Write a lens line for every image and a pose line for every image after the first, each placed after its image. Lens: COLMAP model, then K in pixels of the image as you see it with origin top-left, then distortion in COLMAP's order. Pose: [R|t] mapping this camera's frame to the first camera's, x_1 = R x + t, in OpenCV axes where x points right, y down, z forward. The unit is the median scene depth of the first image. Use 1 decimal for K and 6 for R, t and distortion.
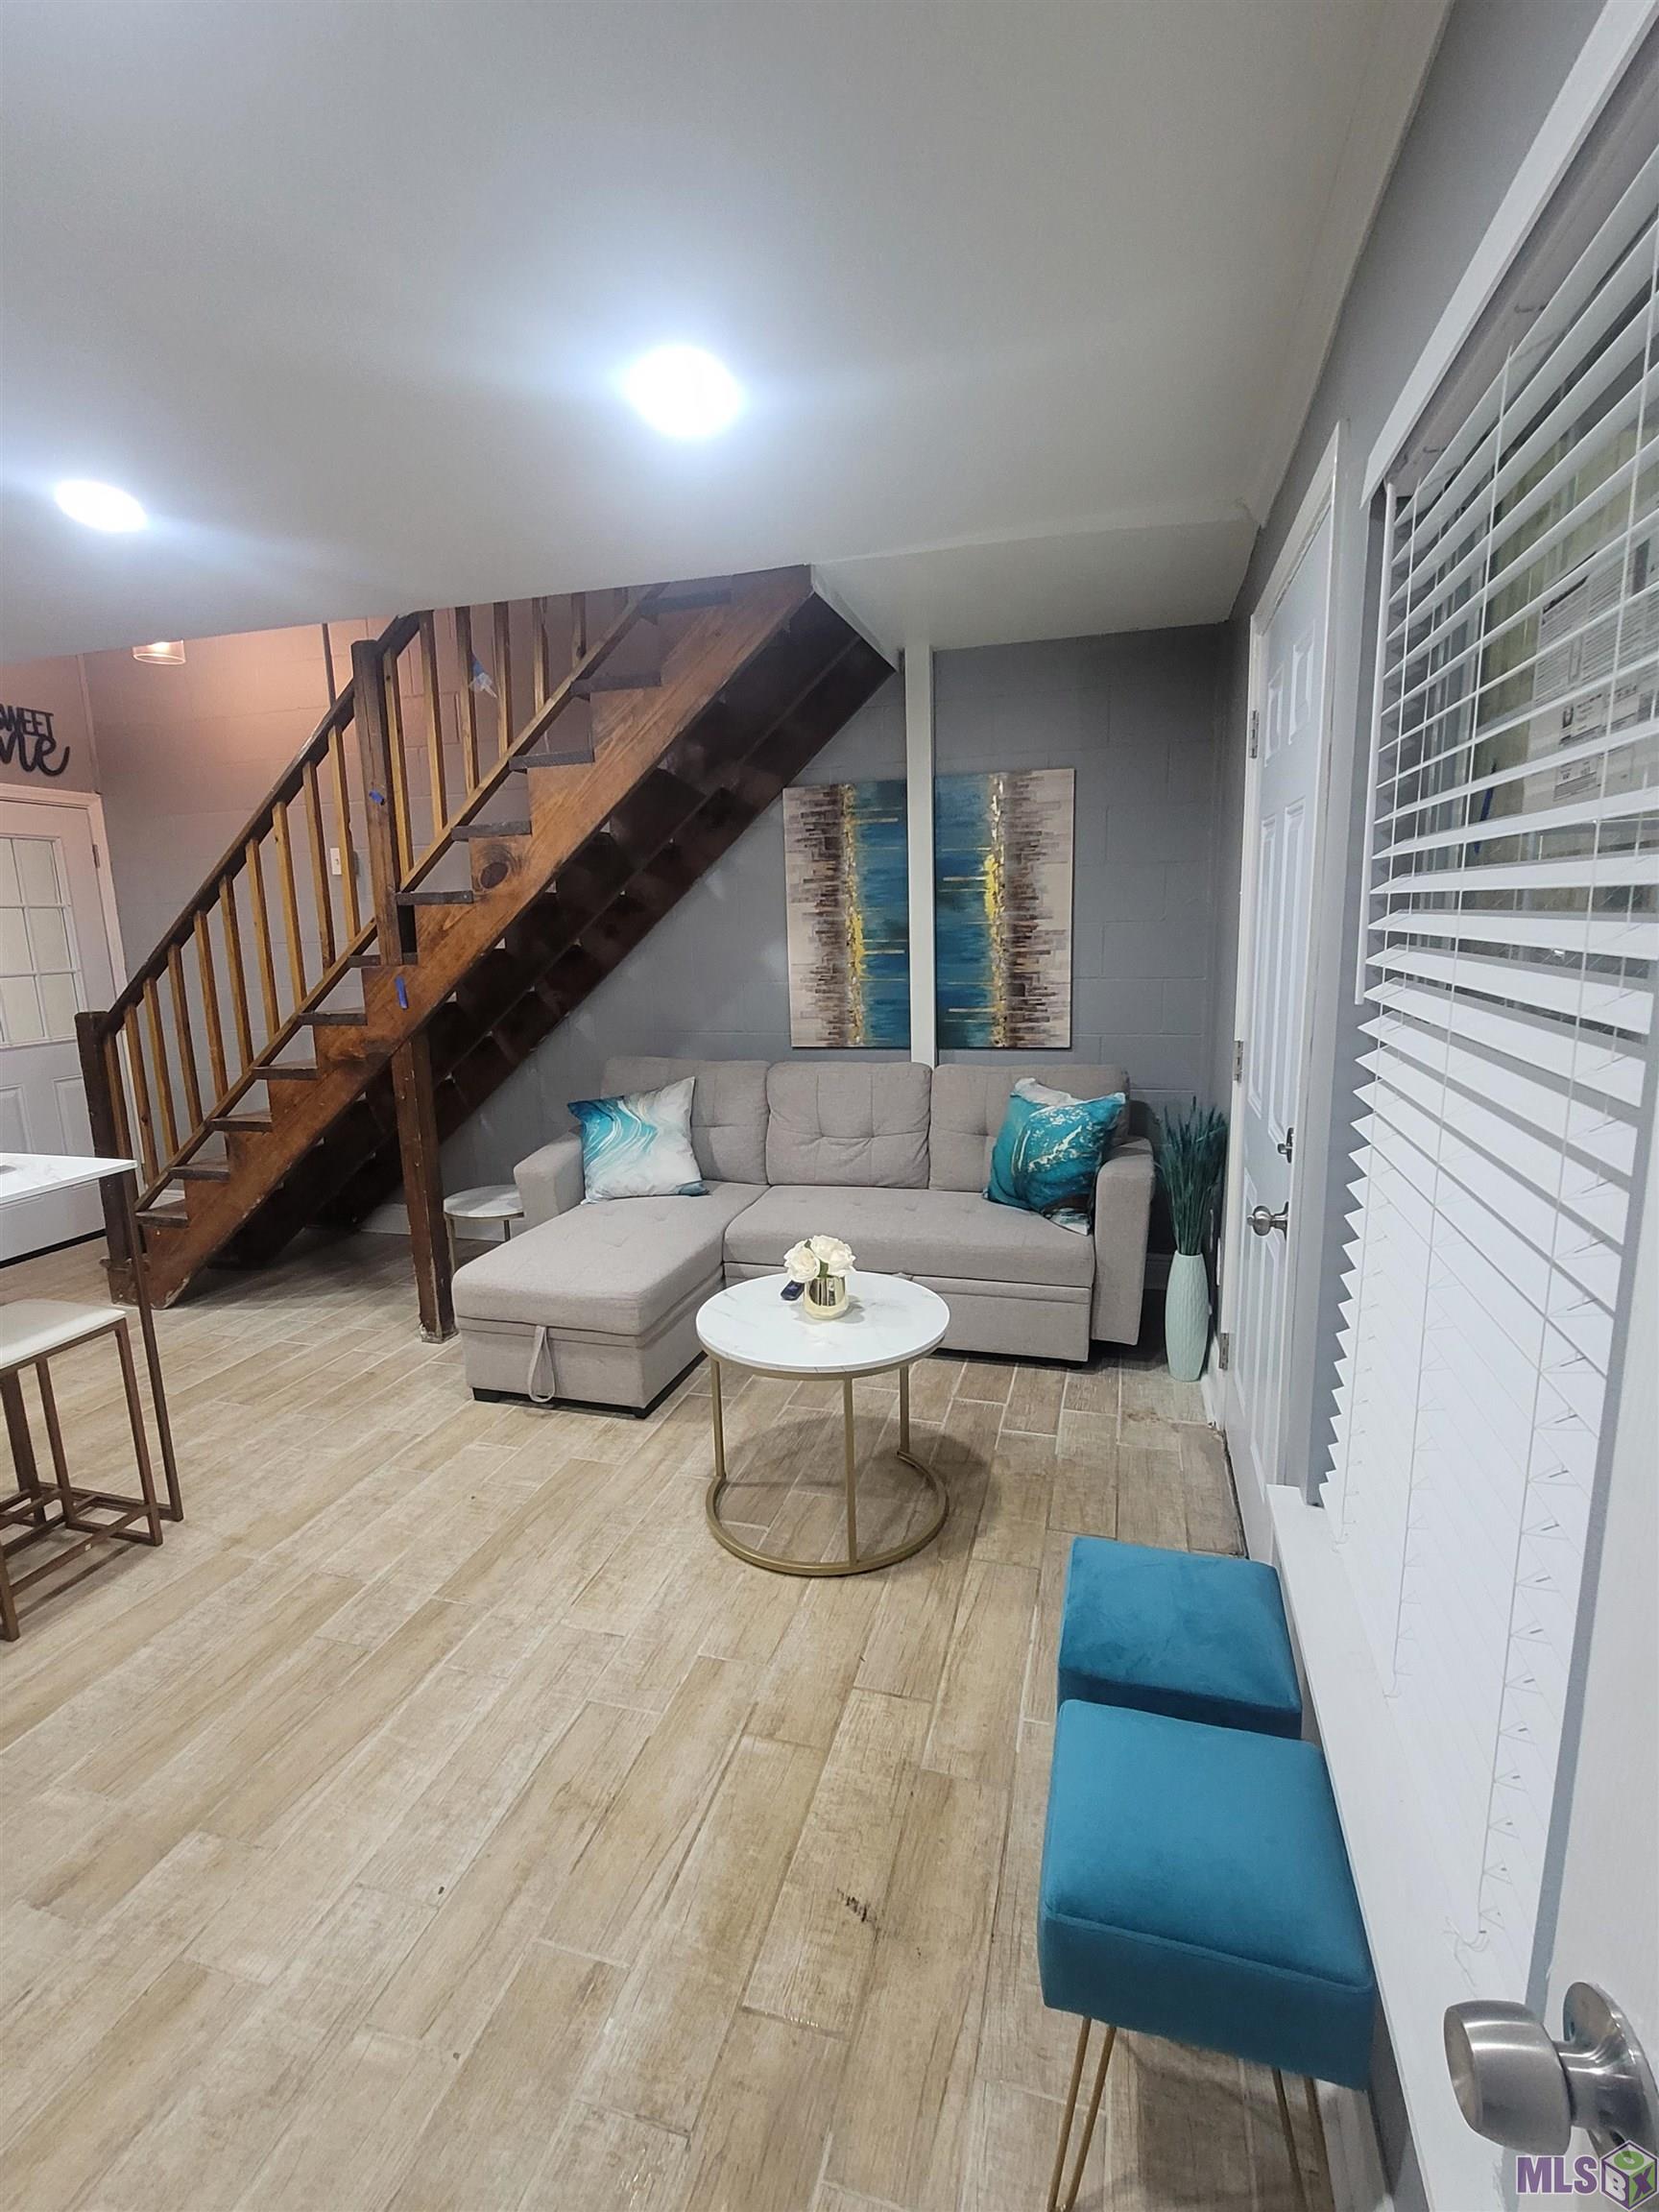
lens RADIAL K [[960.9, 0, 833.8], [0, 960.9, 1091.4], [0, 0, 1]] dist [-0.001697, -0.000417]
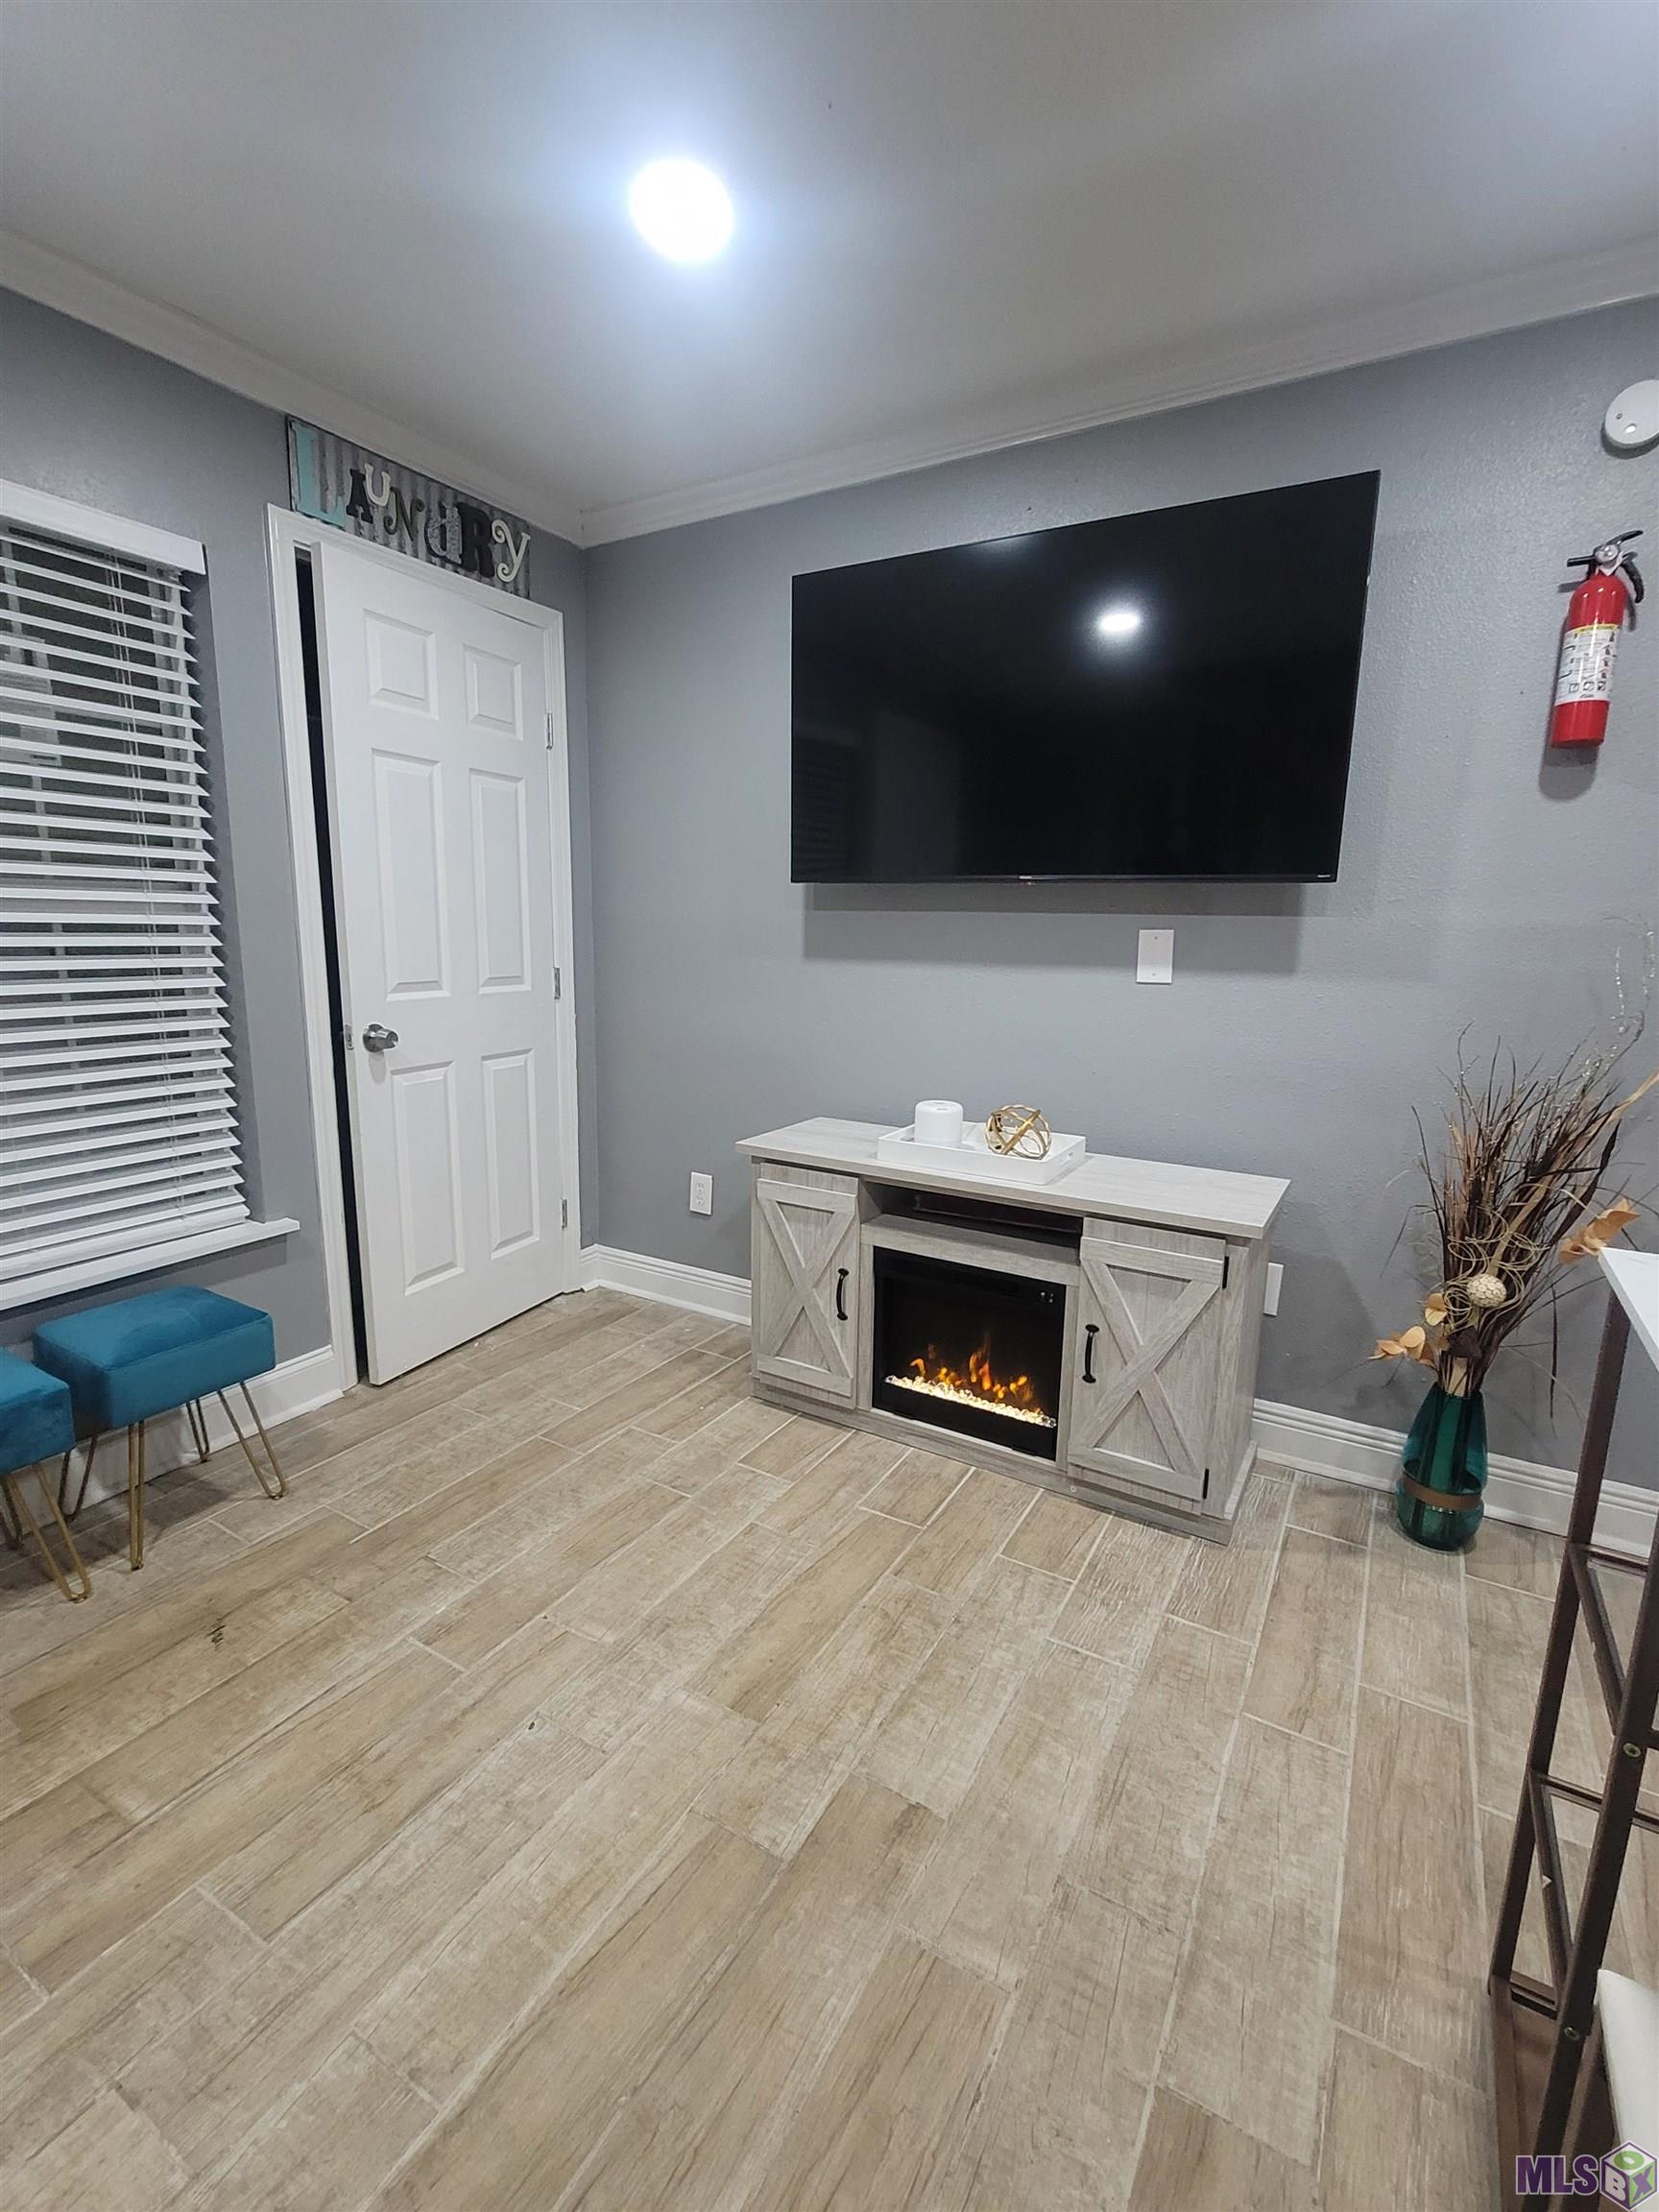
lens RADIAL K [[960.9, 0, 831.4], [0, 960.9, 1104.2], [0, 0, 1]] dist [-0.001697, -0.000417]
pose [[-0.965731, -0.042153, 0.256098, -0.942583], [0.050281, 0.937644, 0.343941, -0.110112], [-0.254627, 0.345032, -0.903393, 1.602170]]
